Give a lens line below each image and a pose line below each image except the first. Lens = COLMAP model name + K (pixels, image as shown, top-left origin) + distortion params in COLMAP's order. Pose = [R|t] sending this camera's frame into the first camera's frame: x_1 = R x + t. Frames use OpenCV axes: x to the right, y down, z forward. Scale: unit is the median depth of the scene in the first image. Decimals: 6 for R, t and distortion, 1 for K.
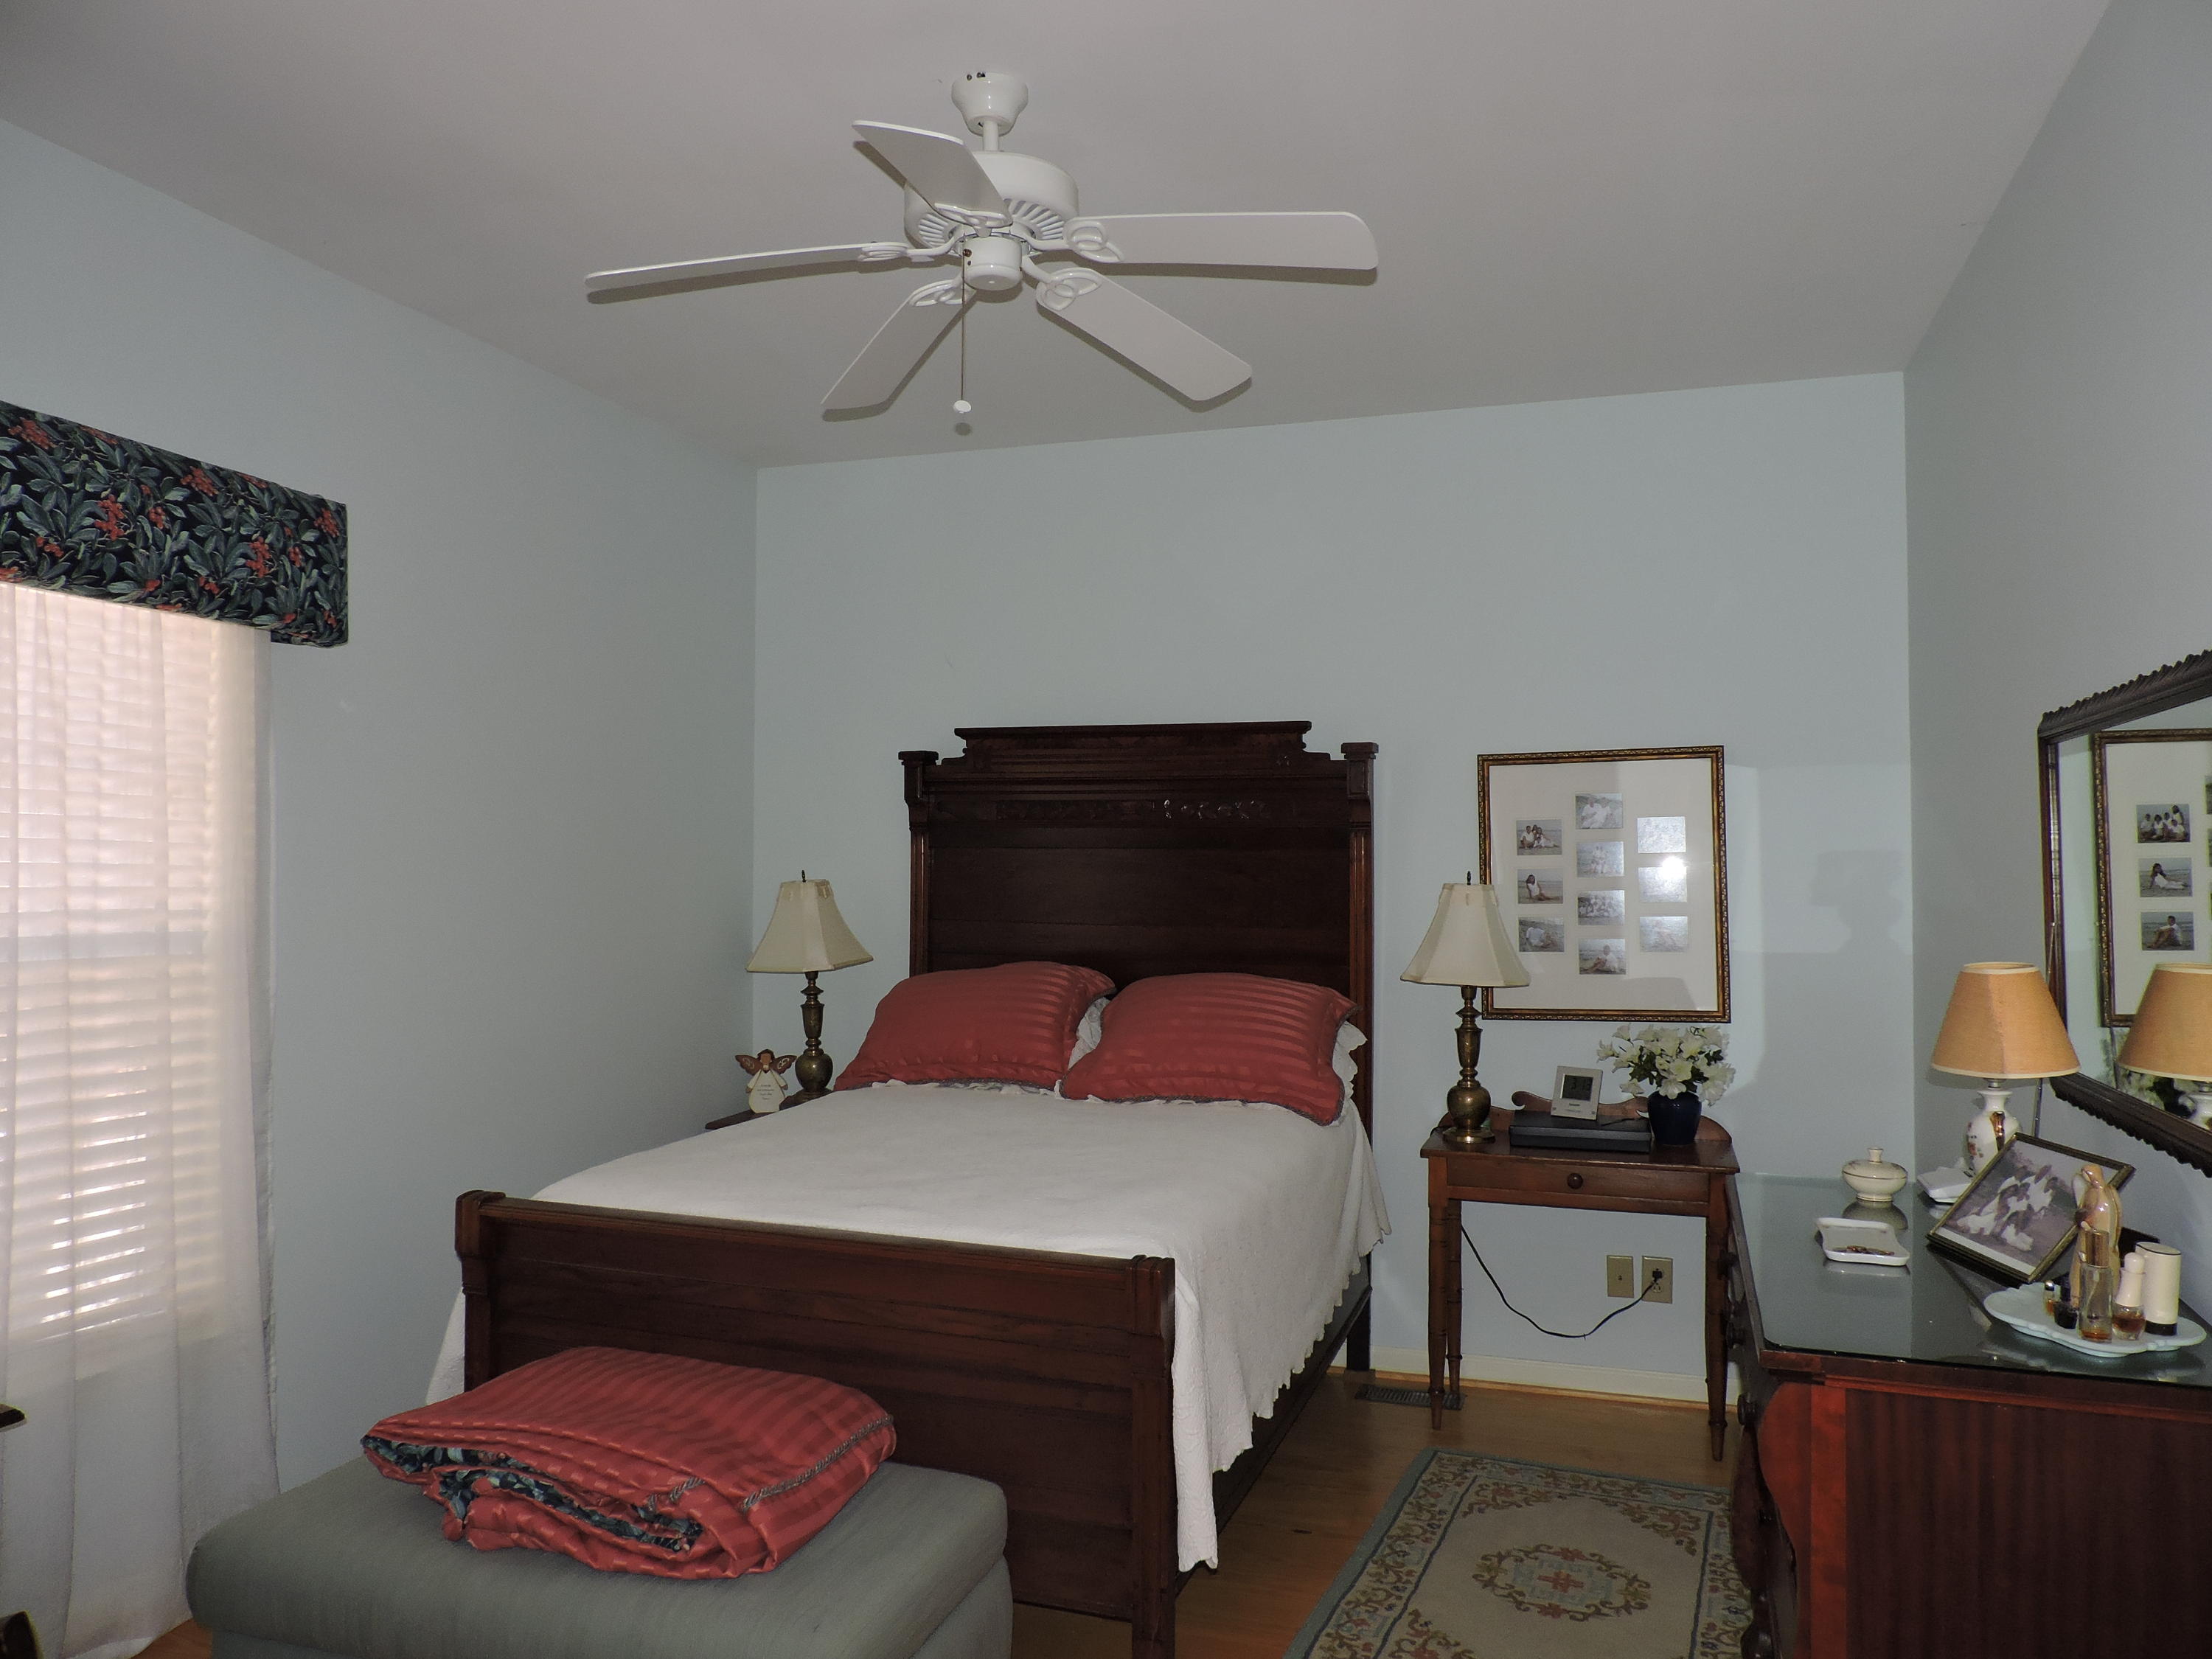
lens RADIAL K [[1594.3, 0, 1106.0], [0, 1594.3, 829.5], [0, 0, 1]] dist [-0.022380, 0.005351]
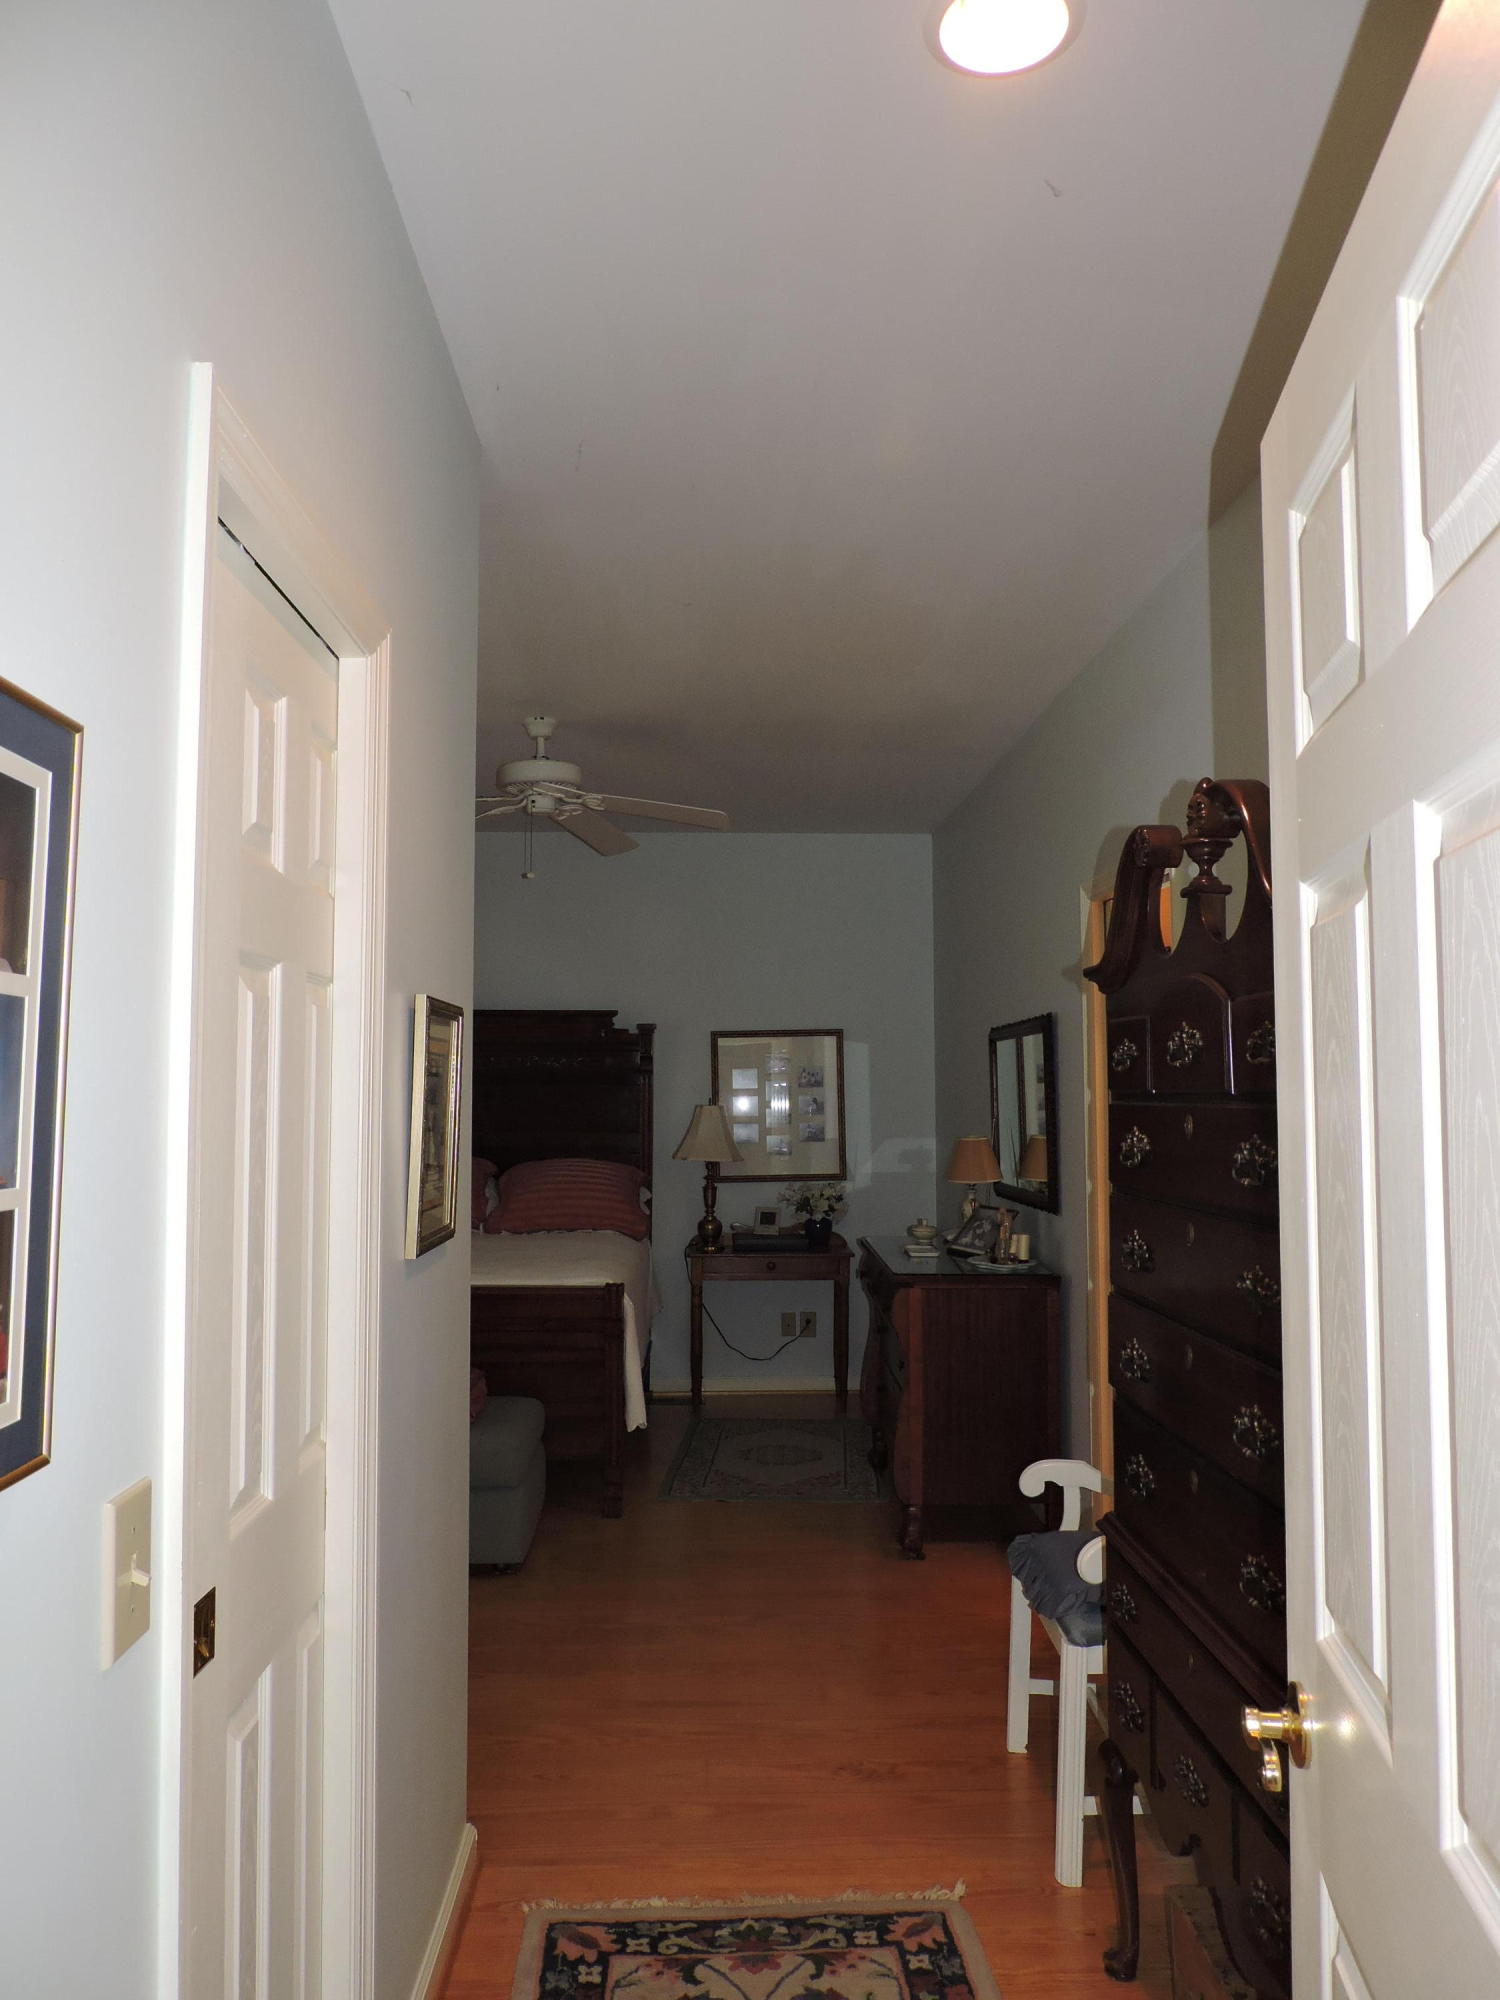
lens RADIAL K [[1441.5, 0, 750.0], [0, 1441.5, 1000.0], [0, 0, 1]] dist [-0.022380, 0.005351]
pose [[0.939051, 0.019203, 0.343241, -0.294214], [-0.005062, 0.999103, -0.042046, -0.016012], [-0.343740, 0.037746, 0.938306, -0.545962]]
